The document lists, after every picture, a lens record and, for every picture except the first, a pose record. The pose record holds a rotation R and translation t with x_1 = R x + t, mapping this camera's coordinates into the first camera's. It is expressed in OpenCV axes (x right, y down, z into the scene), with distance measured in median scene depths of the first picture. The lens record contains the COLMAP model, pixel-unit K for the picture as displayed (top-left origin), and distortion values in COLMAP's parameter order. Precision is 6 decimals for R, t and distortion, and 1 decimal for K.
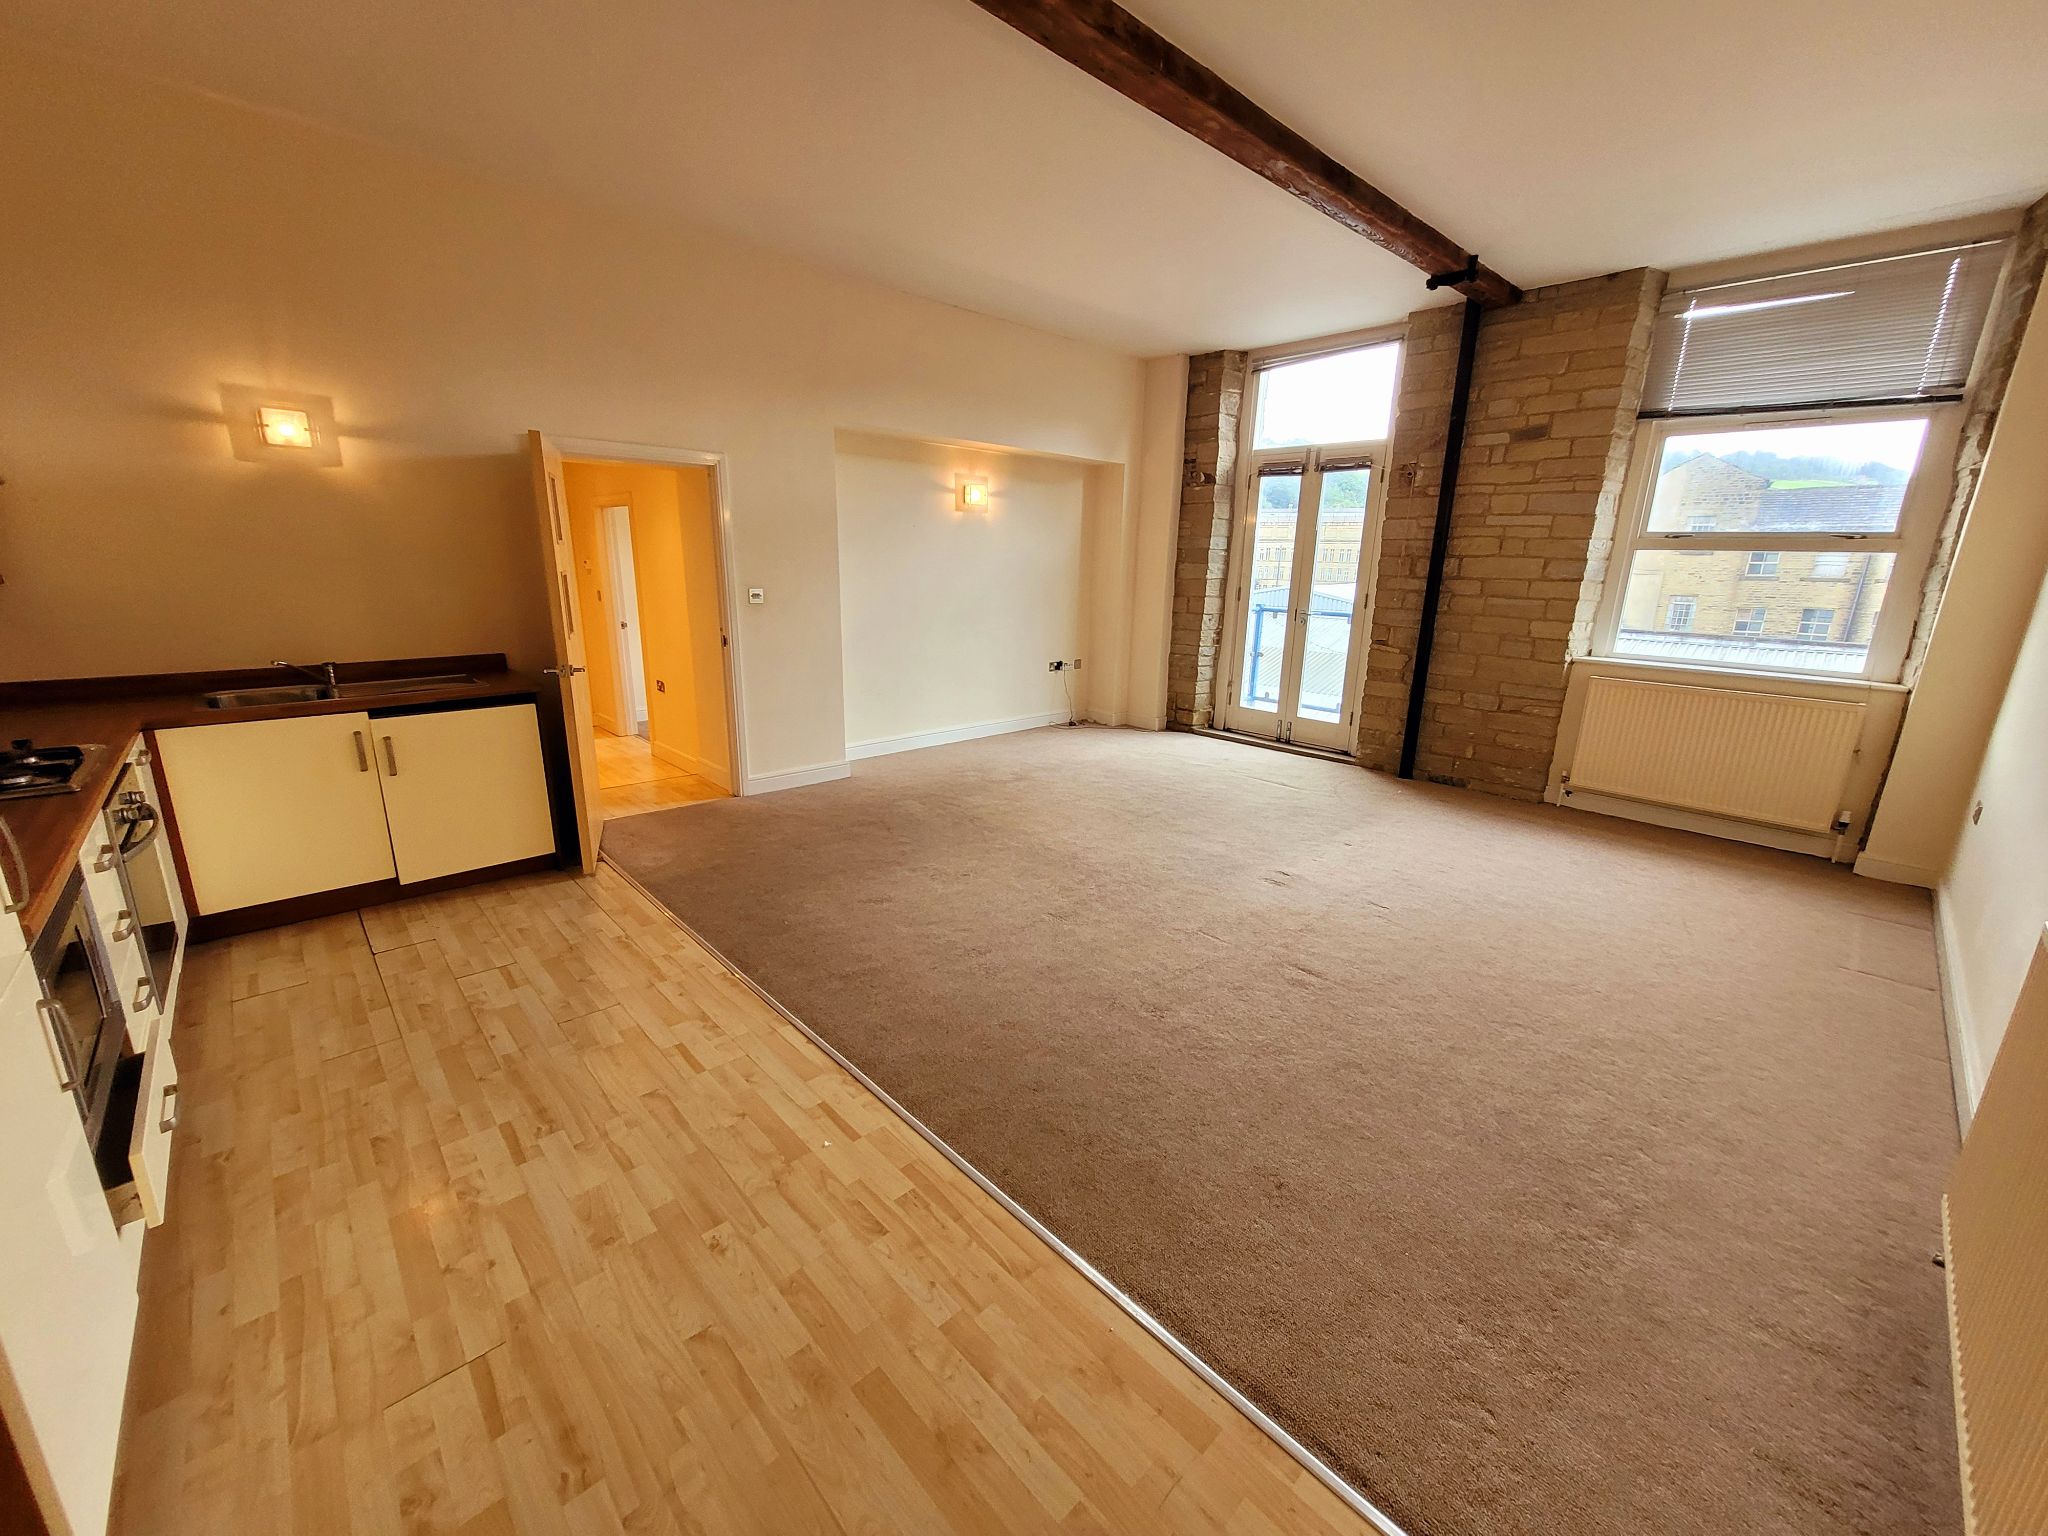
lens RADIAL K [[811.7, 0, 1020.0], [0, 811.7, 770.3], [0, 0, 1]] dist [-0.000948, -0.000249]
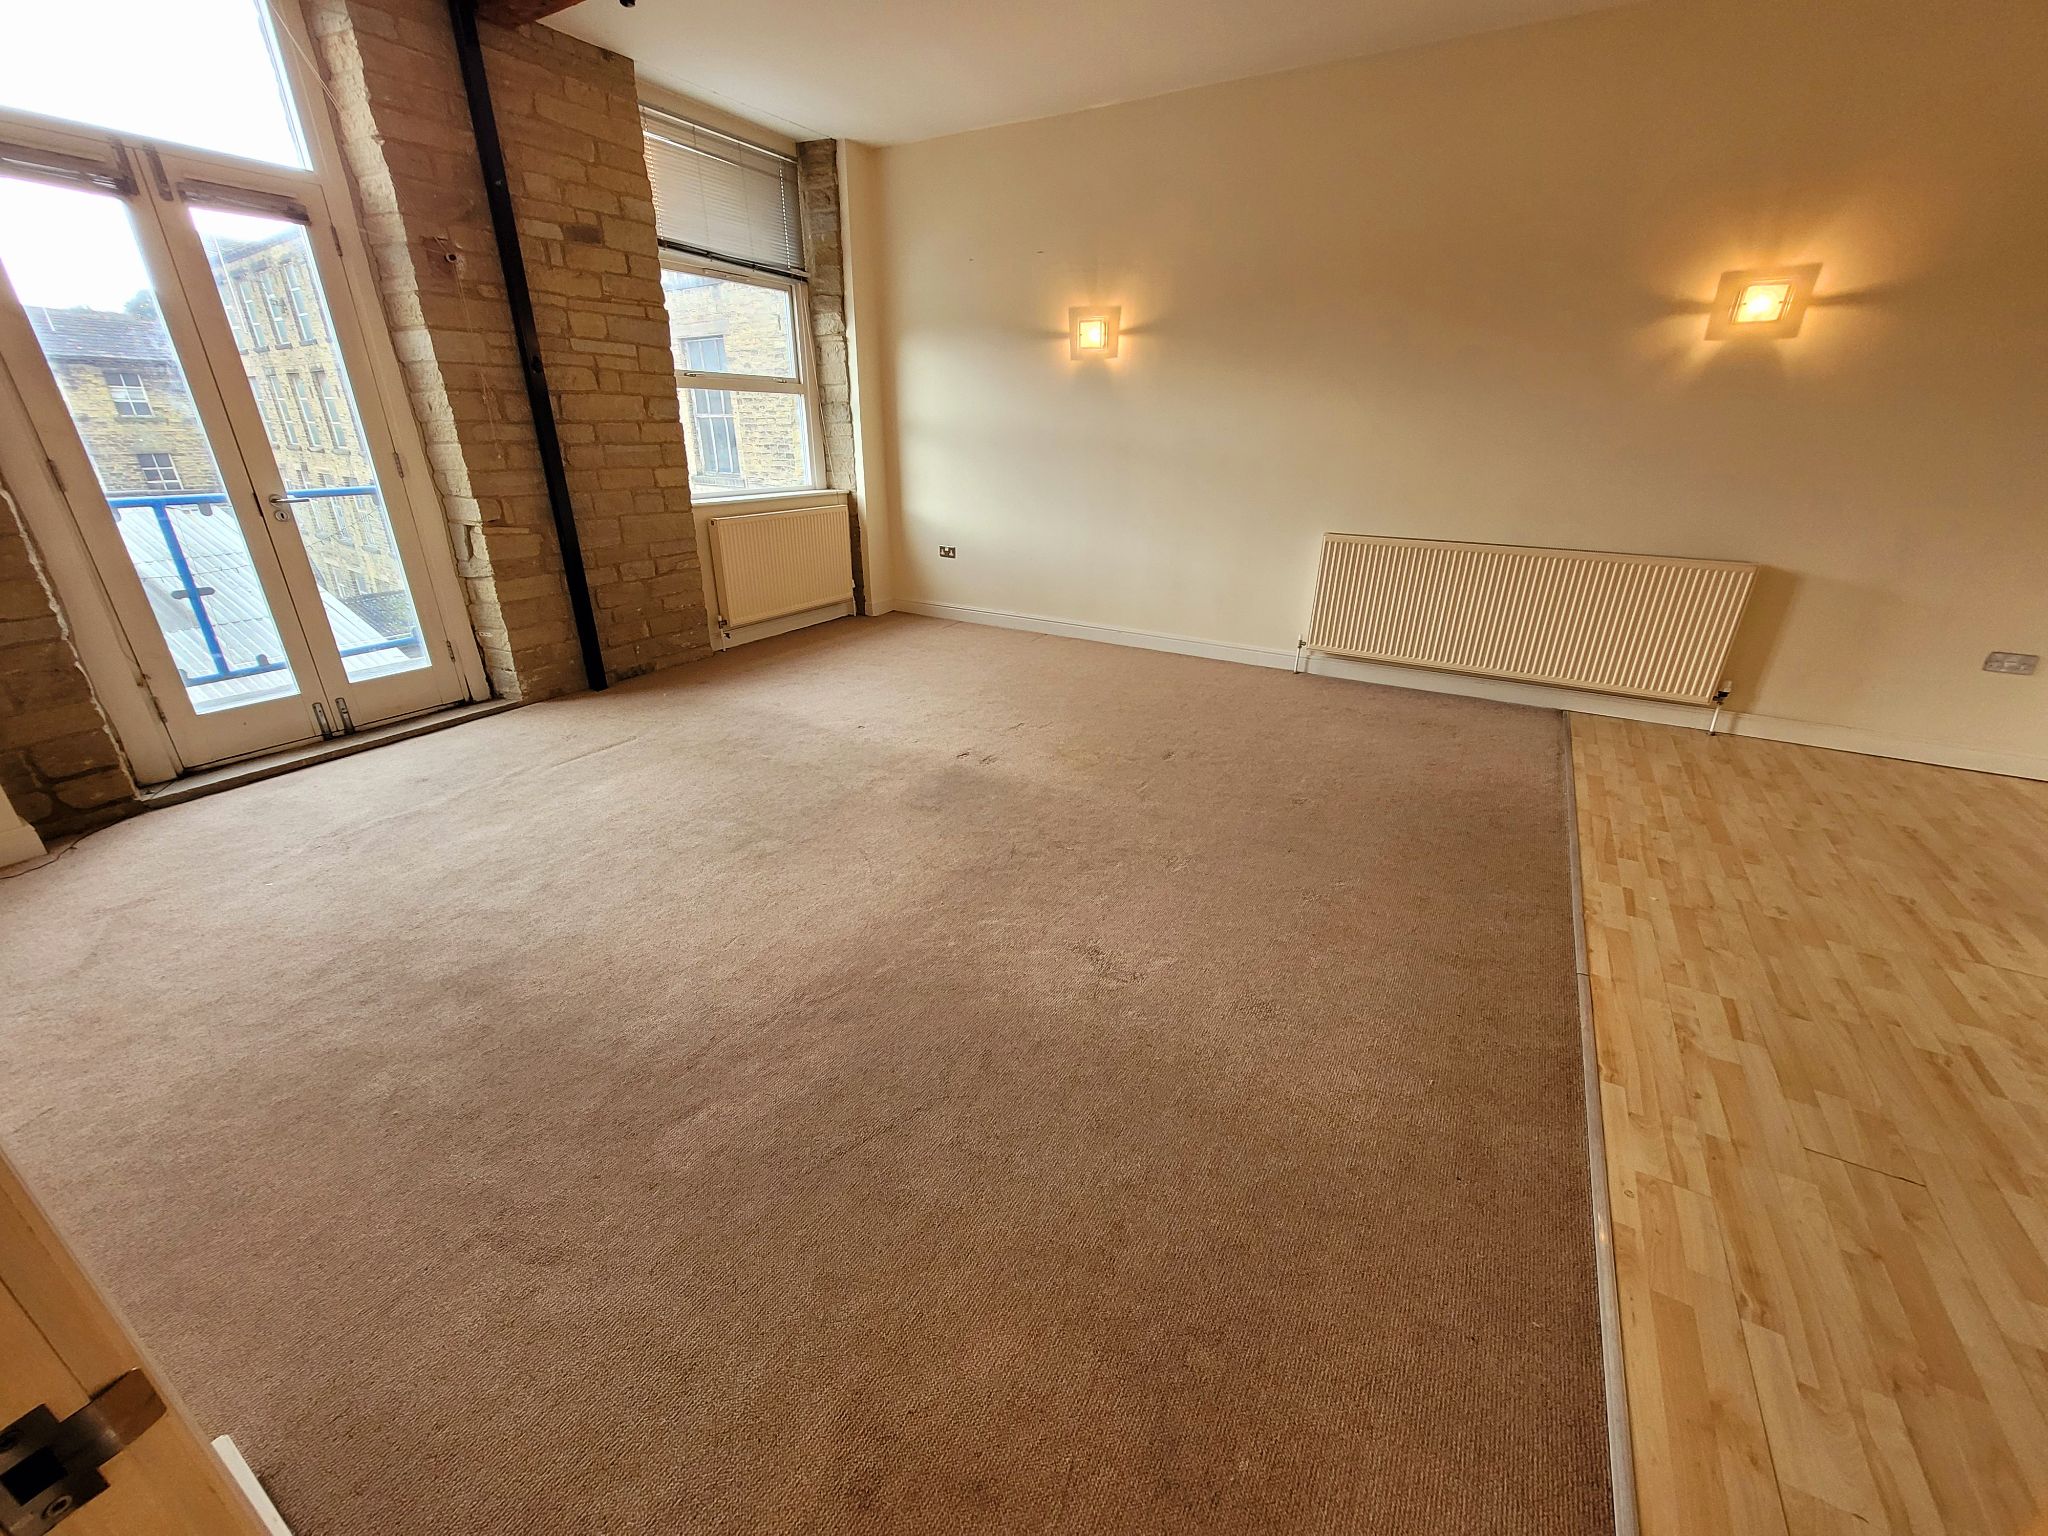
lens RADIAL K [[811.7, 0, 1020.0], [0, 811.7, 770.3], [0, 0, 1]] dist [-0.000948, -0.000249]
pose [[-0.280758, -0.397819, 0.873450, -0.438701], [0.232286, 0.854835, 0.464006, -0.233874], [-0.931246, 0.333163, -0.147594, 0.908981]]
